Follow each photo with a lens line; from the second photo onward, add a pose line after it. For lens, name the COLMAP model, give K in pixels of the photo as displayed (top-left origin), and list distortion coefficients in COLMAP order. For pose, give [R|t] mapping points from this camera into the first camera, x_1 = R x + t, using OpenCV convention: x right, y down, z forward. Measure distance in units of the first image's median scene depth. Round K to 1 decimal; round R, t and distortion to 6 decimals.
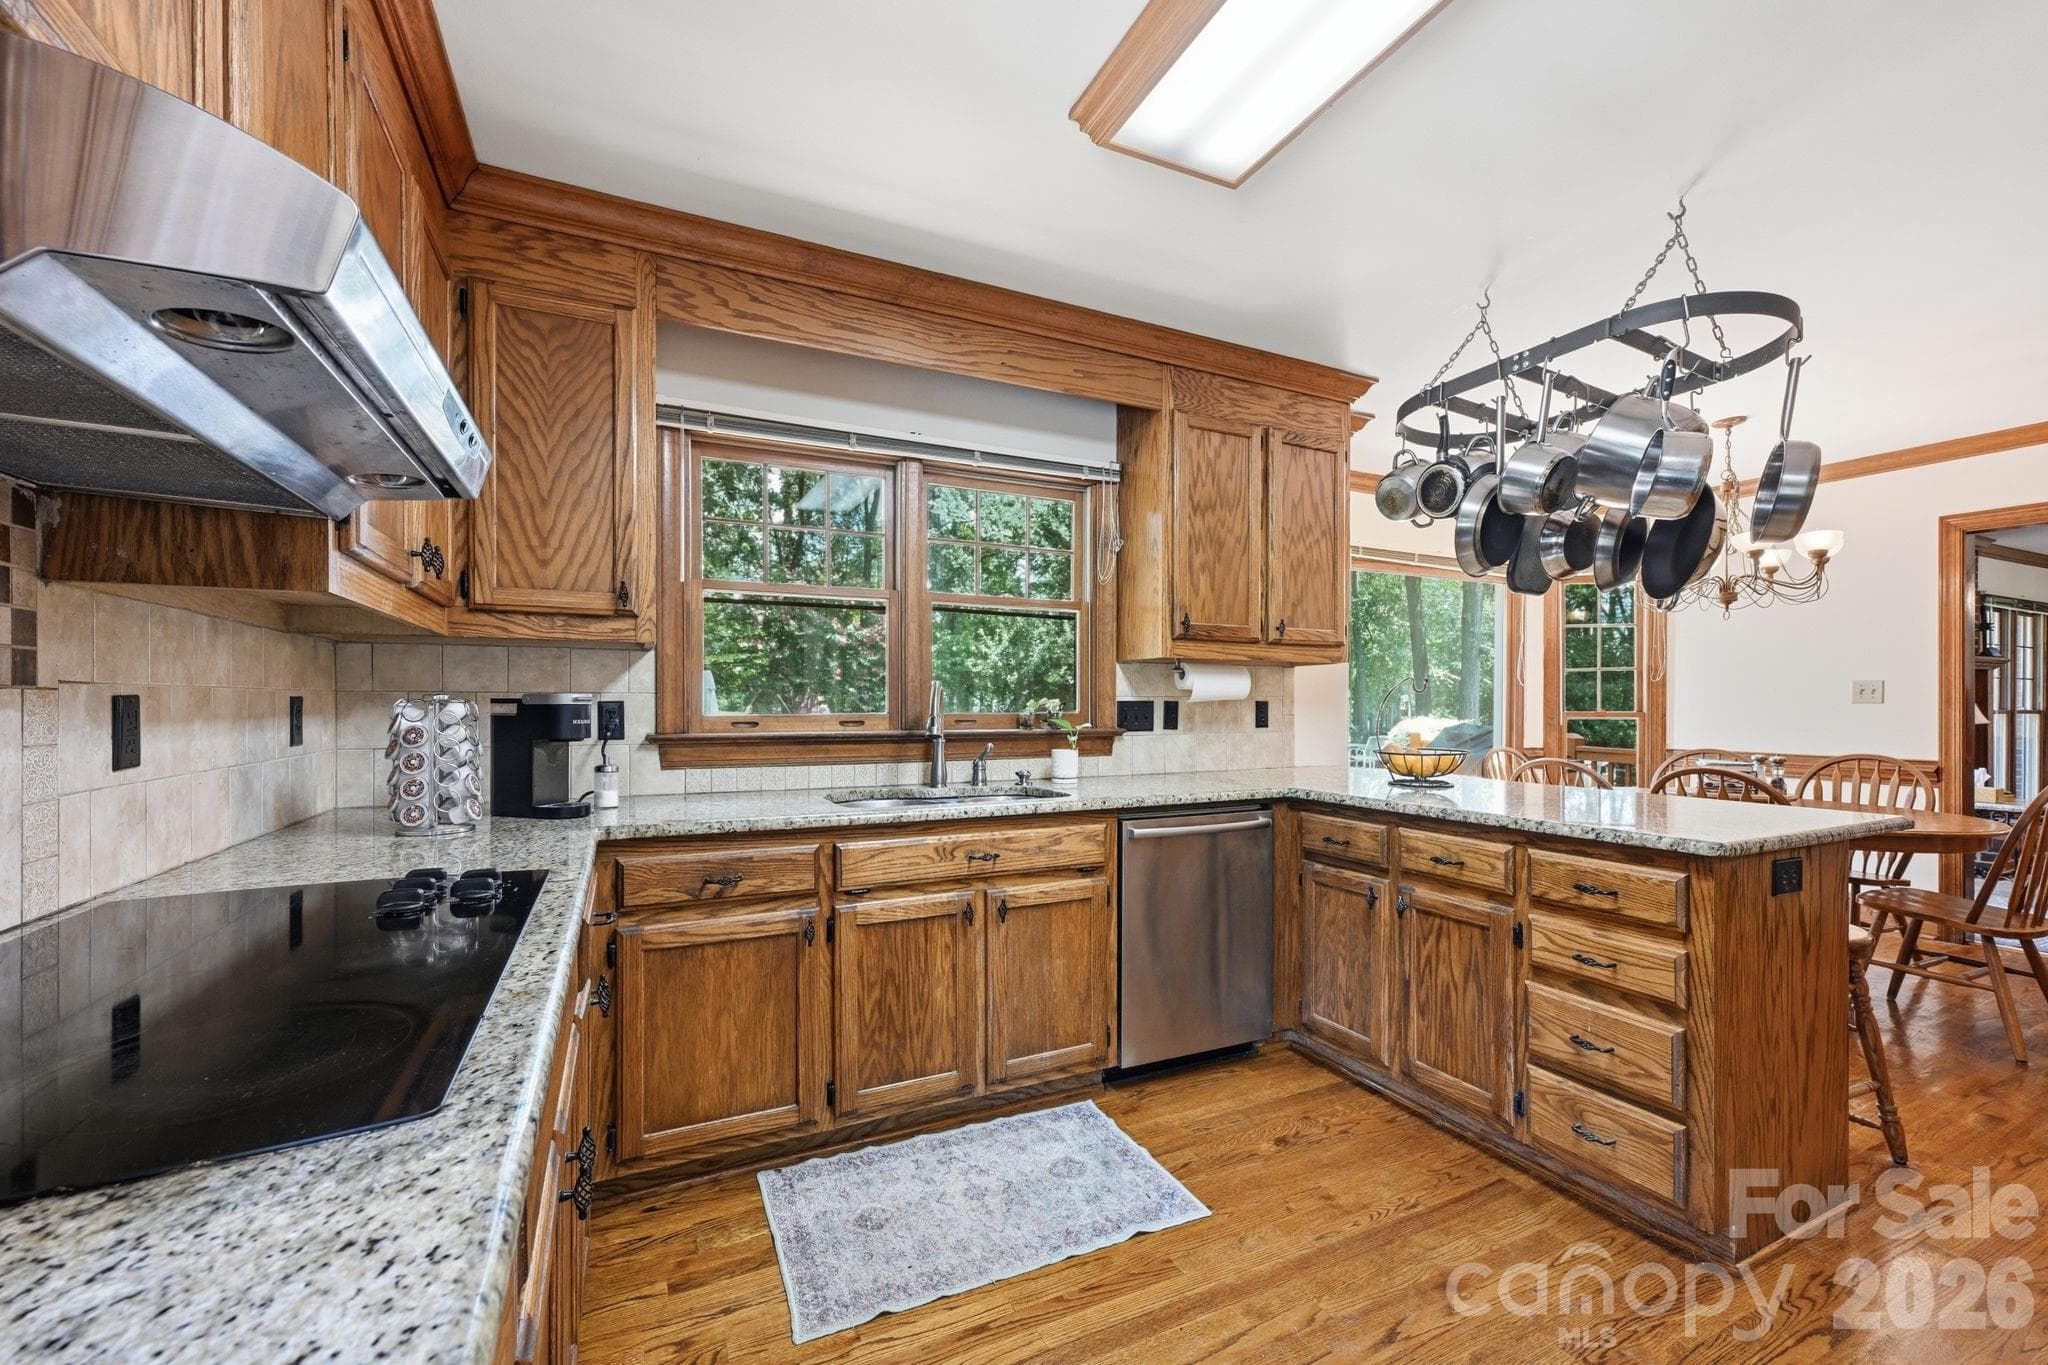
lens RADIAL K [[825.4, 0, 1029.0], [0, 825.4, 705.6], [0, 0, 1]] dist [0.001038, 0.000676]
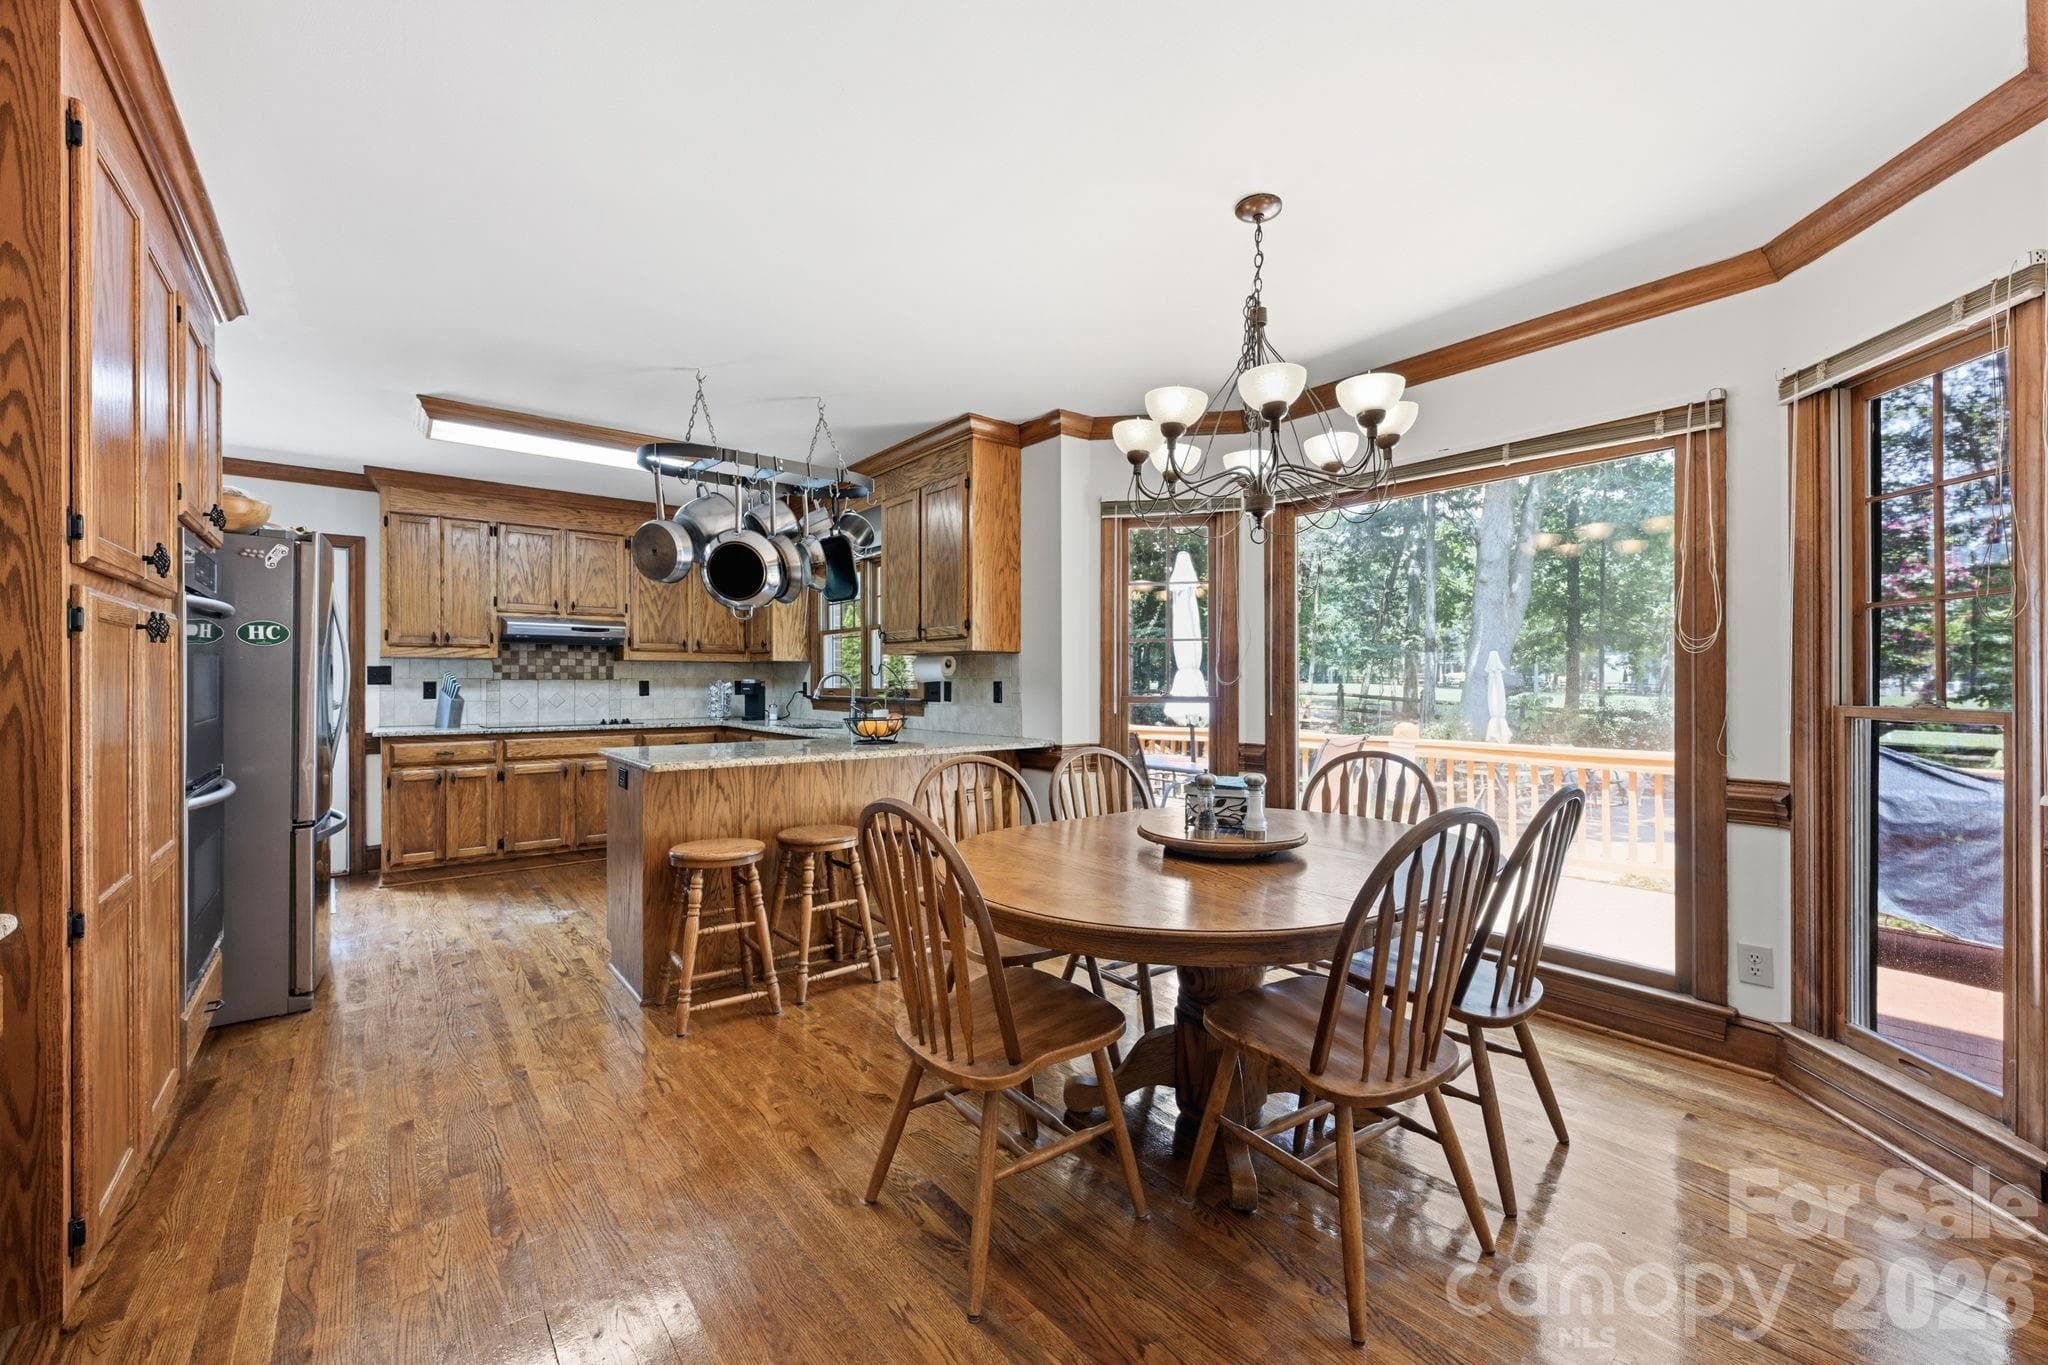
lens RADIAL K [[825.4, 0, 1026.6], [0, 825.4, 682.9], [0, 0, 1]] dist [0.001038, 0.000676]
pose [[0.214831, 0.001343, -0.976650, 2.162815], [-0.004622, 0.999989, 0.000358, -0.006660], [0.976640, 0.004437, 0.214835, 1.109205]]
